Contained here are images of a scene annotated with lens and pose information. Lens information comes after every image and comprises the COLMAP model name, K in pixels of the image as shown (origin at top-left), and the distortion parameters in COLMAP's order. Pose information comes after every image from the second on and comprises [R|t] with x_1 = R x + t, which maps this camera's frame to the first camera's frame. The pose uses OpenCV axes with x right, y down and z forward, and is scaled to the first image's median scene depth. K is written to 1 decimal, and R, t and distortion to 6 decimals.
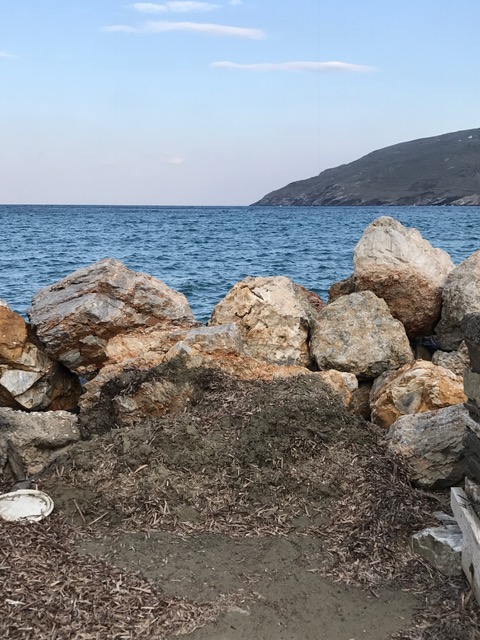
lens RADIAL K [[759.1, 0, 242.0], [0, 759.1, 319.2], [0, 0, 1]] dist [-0.056281, 0.000000]
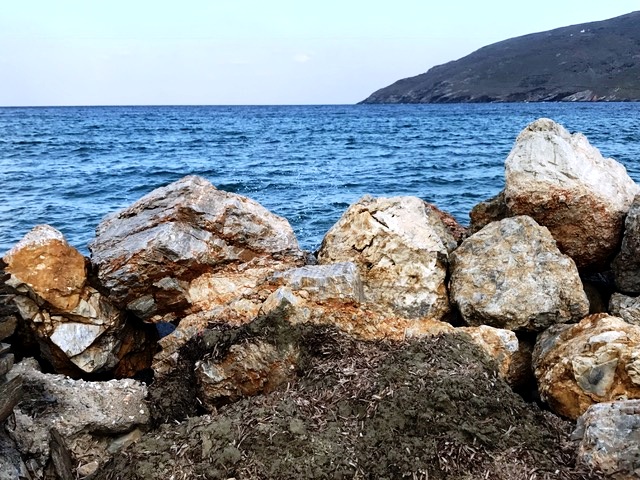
lens RADIAL K [[759.1, 0, 318.2], [0, 759.1, 241.6], [0, 0, 1]] dist [-0.056281, 0.000000]
pose [[0.999106, -0.006477, -0.041780, -0.012273], [0.007739, 0.999517, 0.030104, -0.038076], [0.041565, -0.030401, 0.998673, 0.233866]]
